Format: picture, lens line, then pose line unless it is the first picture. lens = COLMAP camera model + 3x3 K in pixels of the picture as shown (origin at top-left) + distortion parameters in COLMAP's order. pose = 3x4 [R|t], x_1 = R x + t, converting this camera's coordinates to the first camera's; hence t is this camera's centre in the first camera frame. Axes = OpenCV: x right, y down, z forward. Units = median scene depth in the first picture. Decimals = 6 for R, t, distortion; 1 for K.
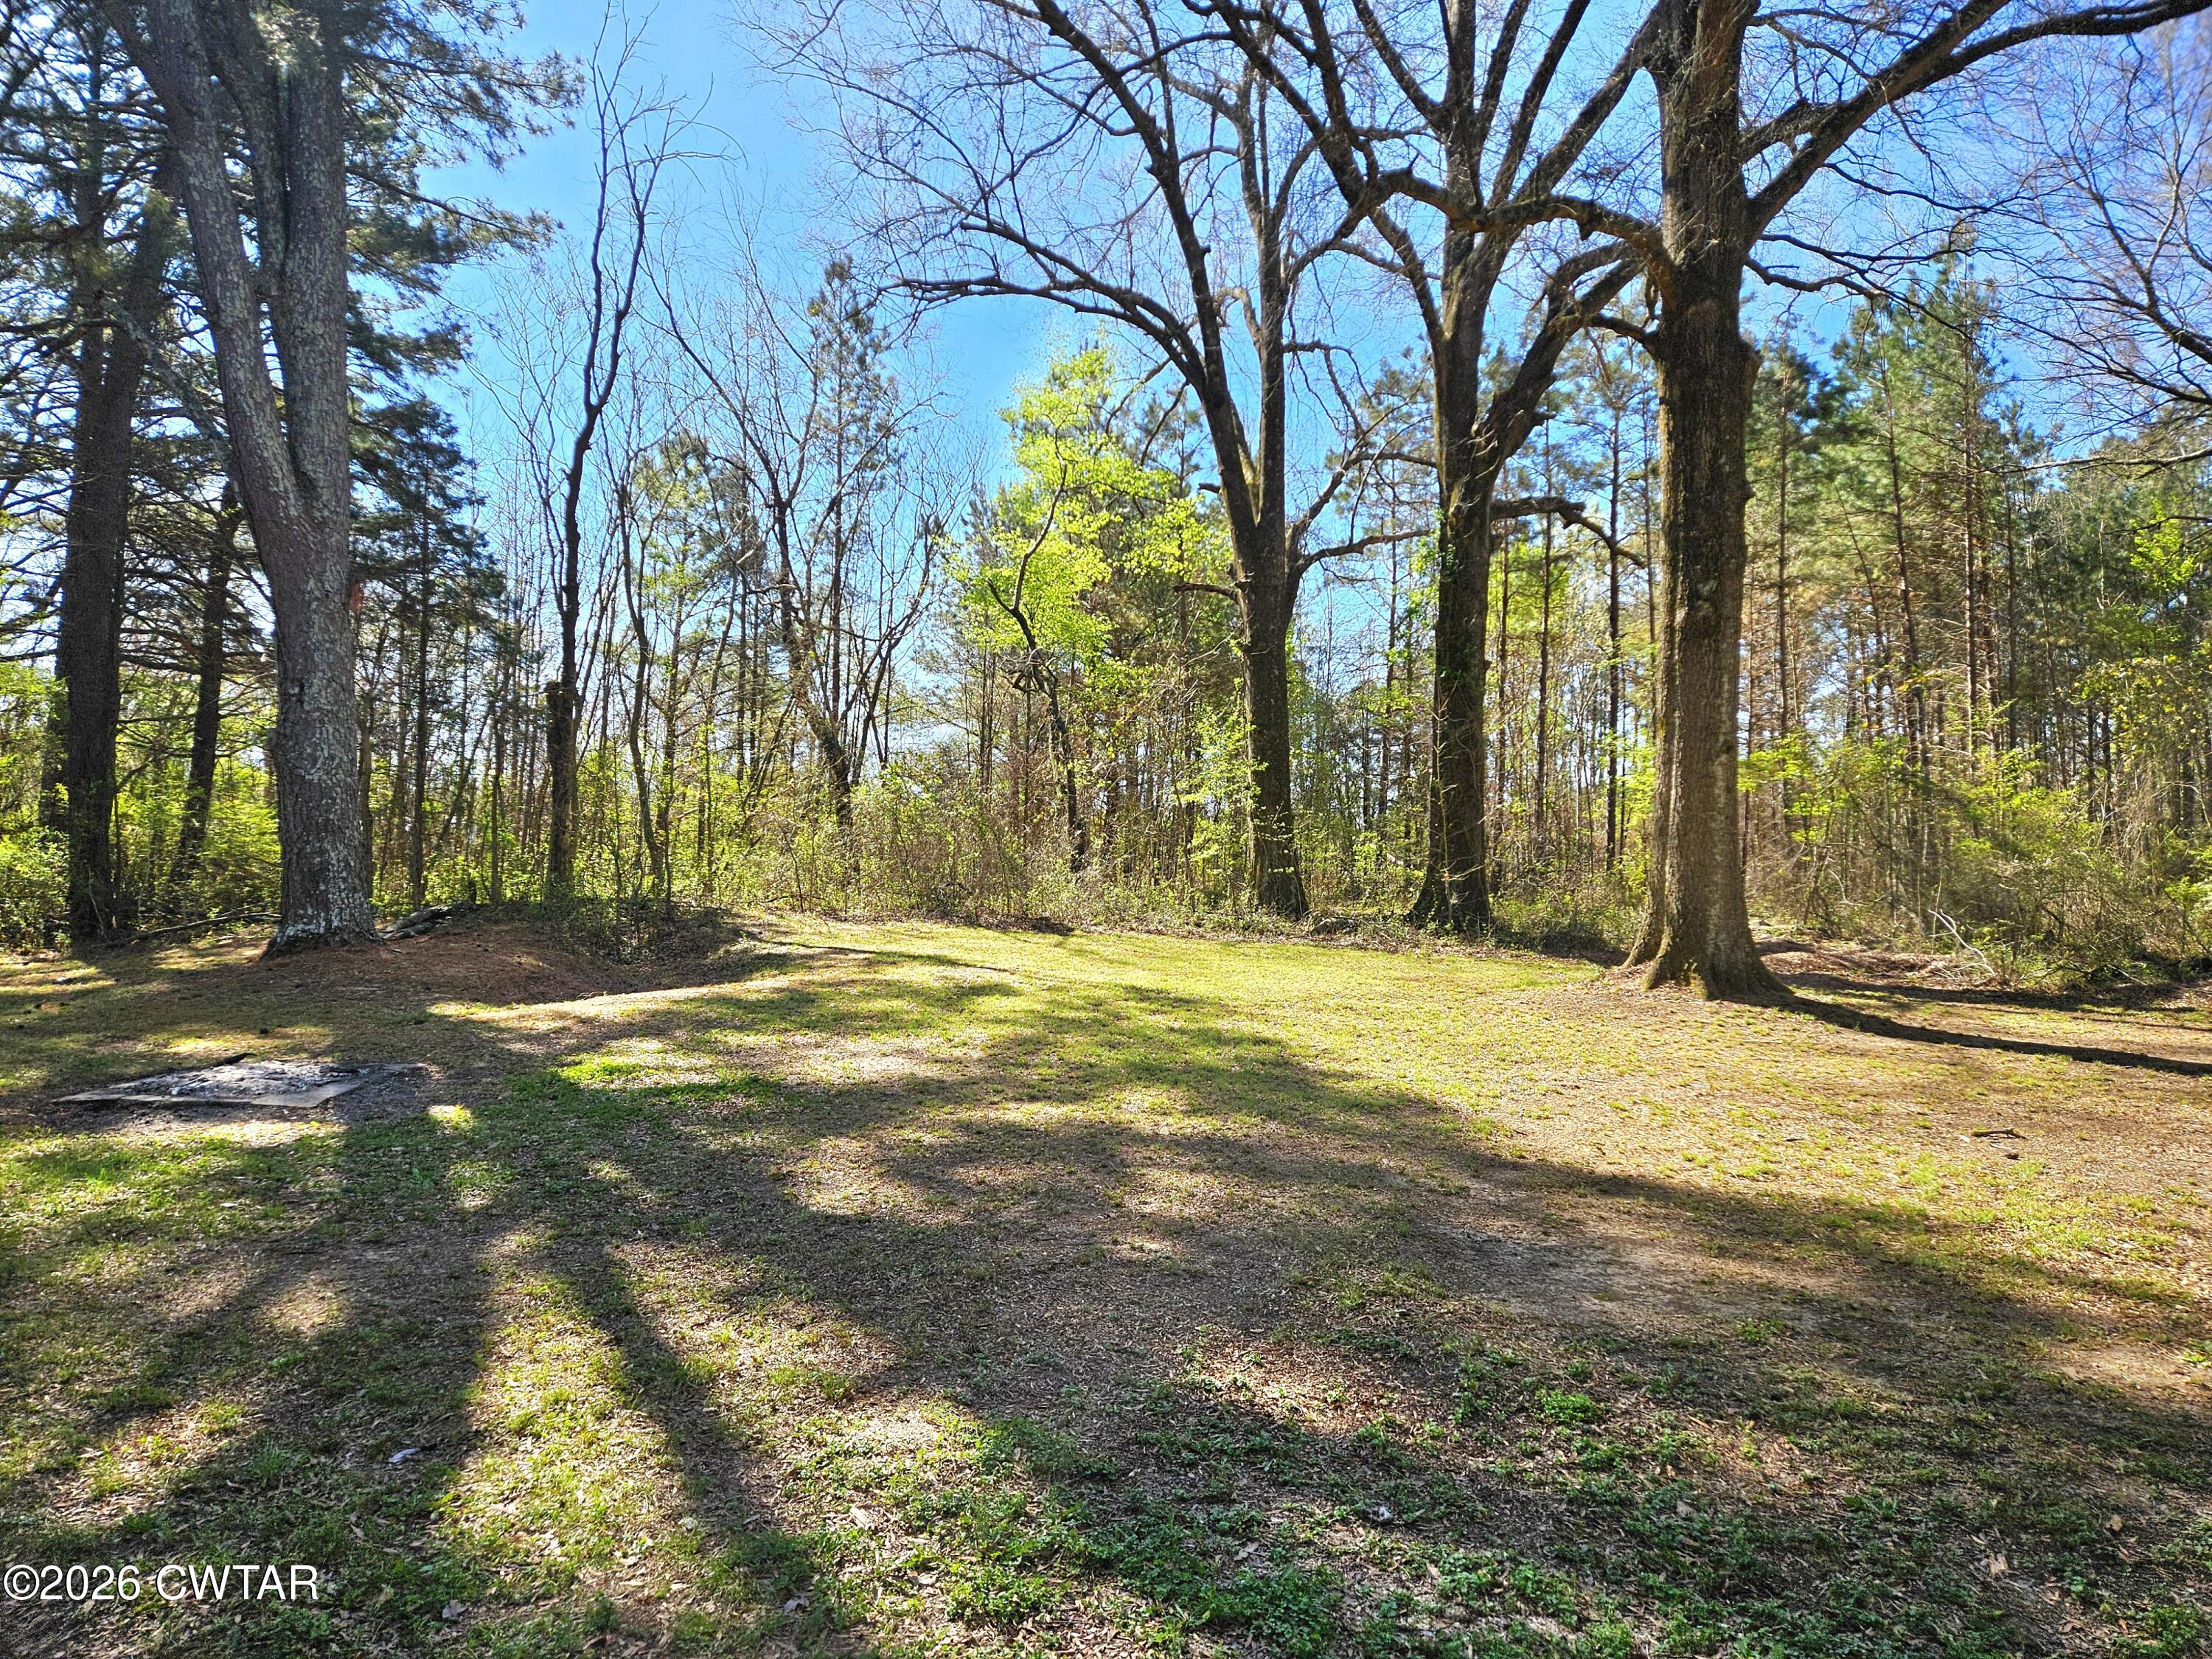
lens RADIAL K [[1469.2, 0, 1116.3], [0, 1469.2, 846.8], [0, 0, 1]] dist [0.087307, -0.069841]
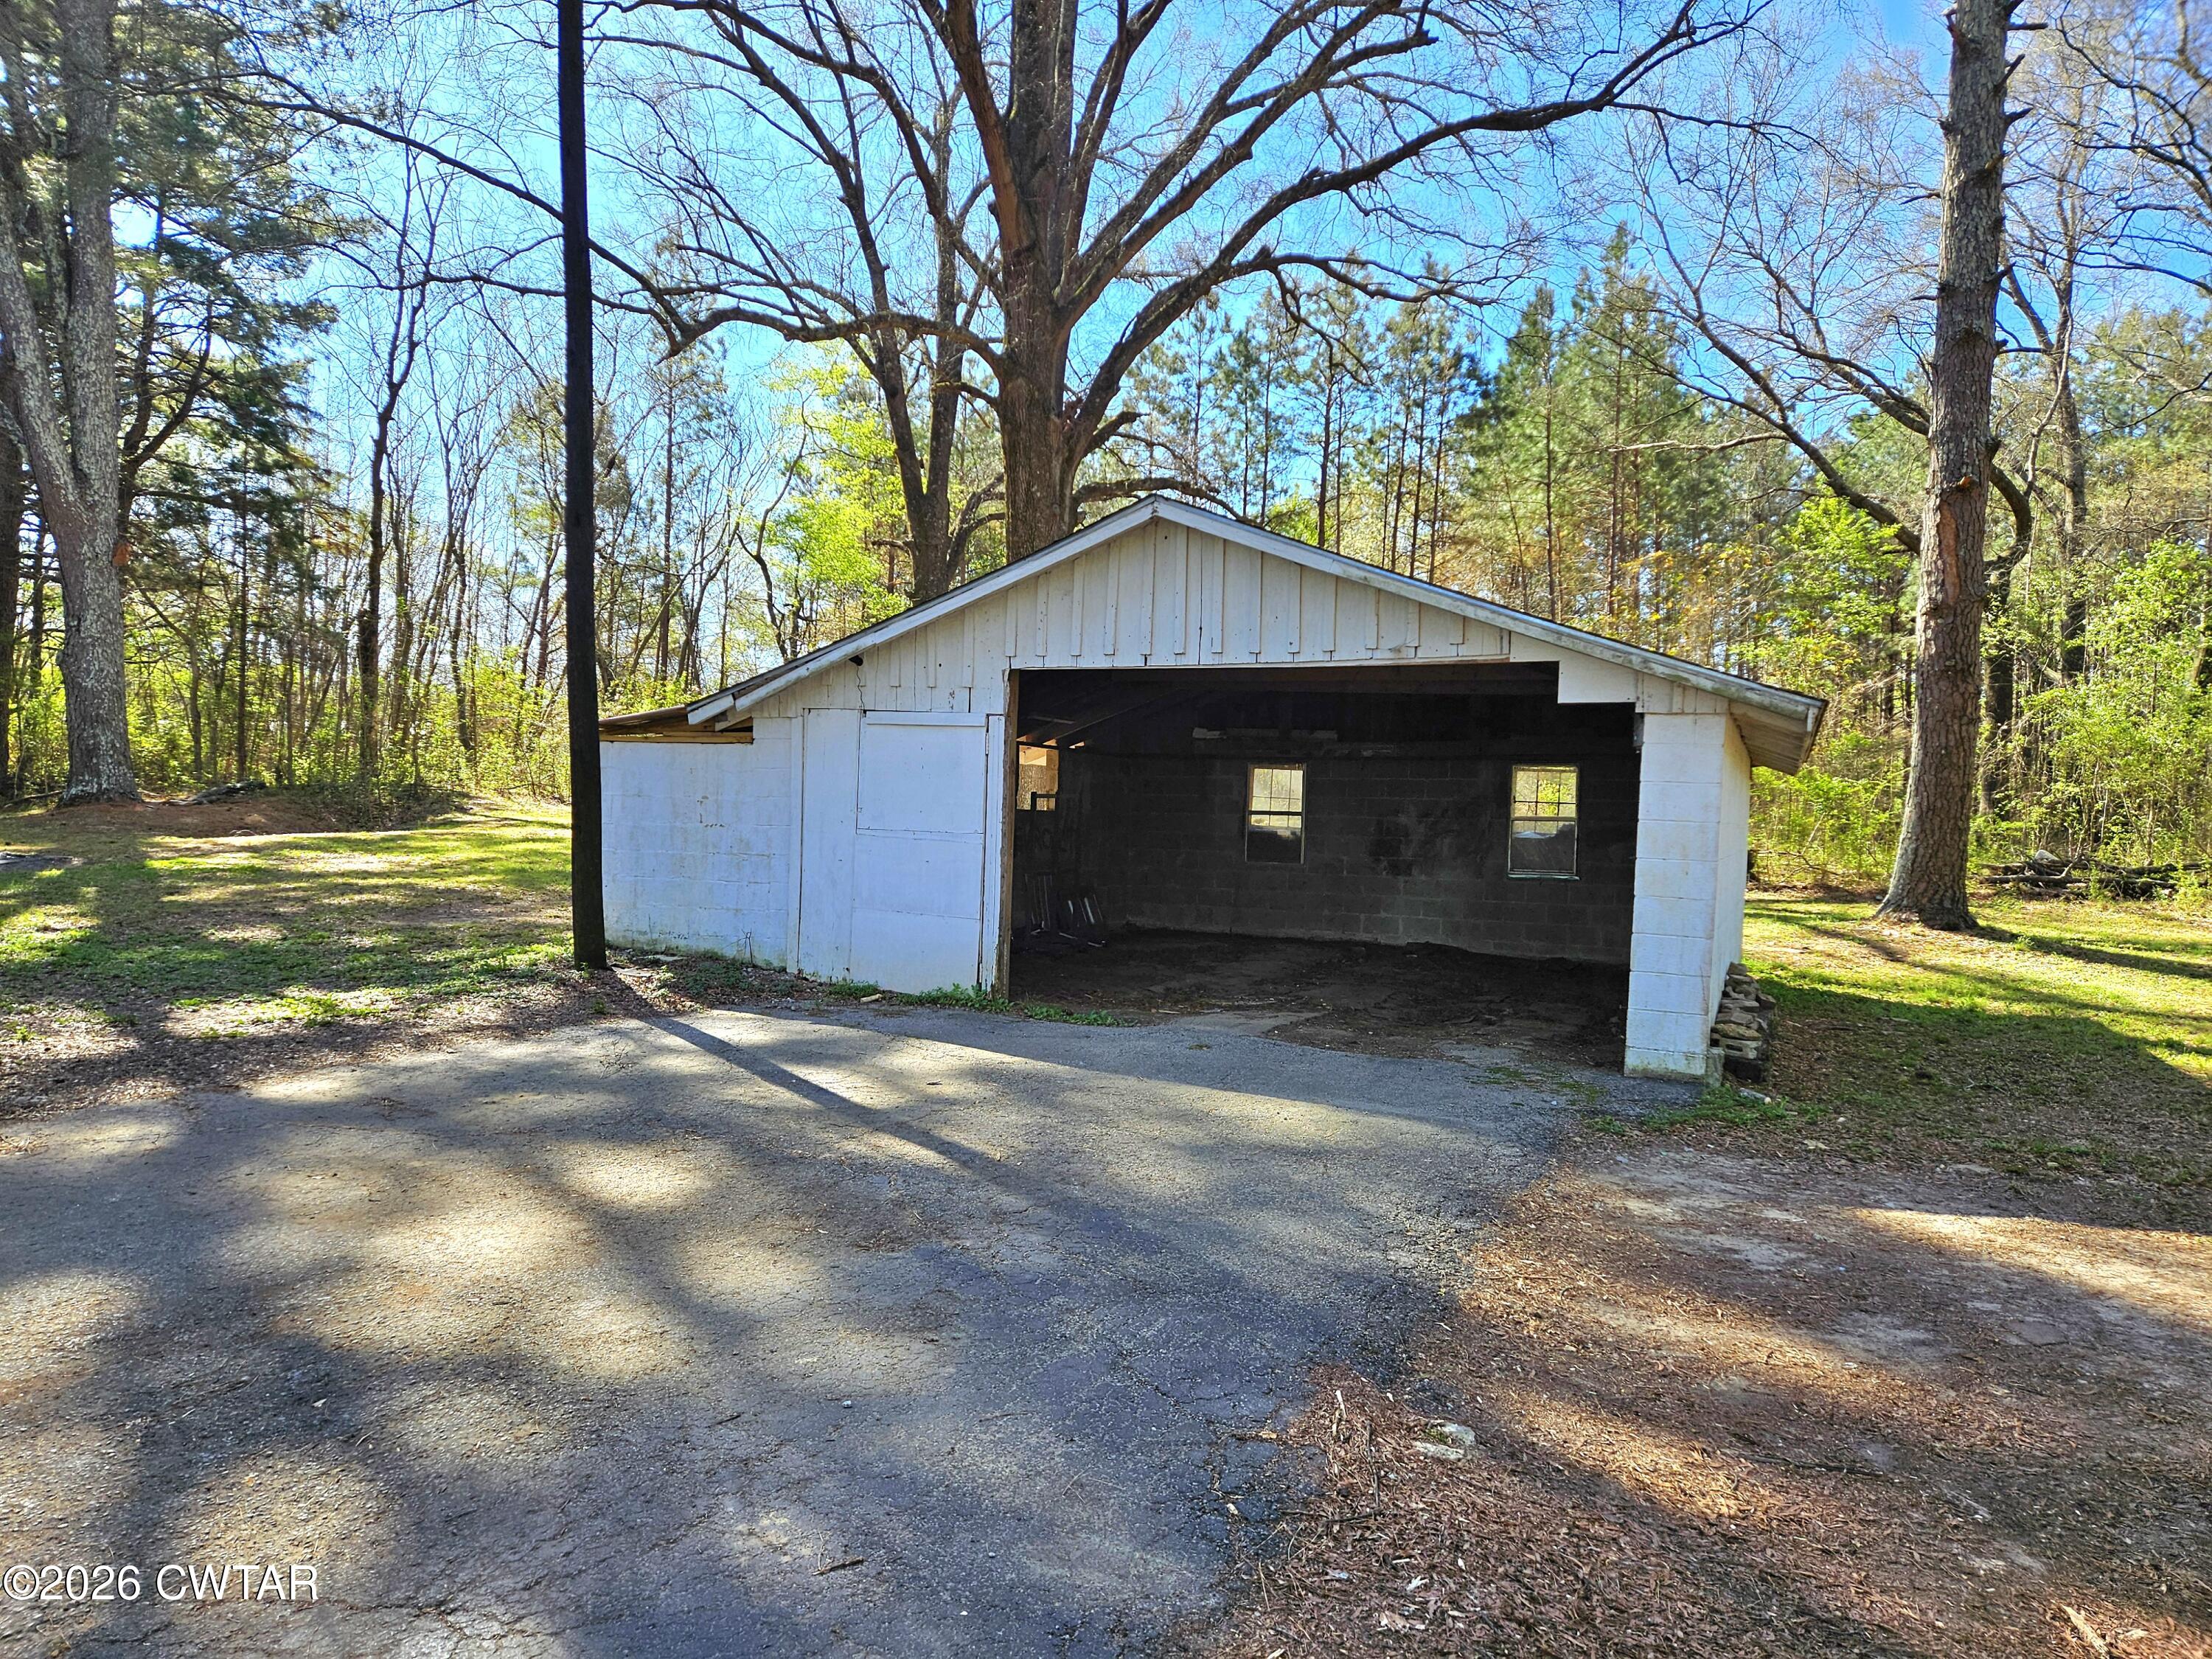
lens RADIAL K [[1469.2, 0, 1090.3], [0, 1469.2, 831.9], [0, 0, 1]] dist [0.087307, -0.069841]
pose [[0.999205, 0.024085, -0.031755, 0.274485], [-0.022455, 0.998460, 0.050734, 0.000122], [0.032928, -0.049981, 0.998207, -0.241522]]
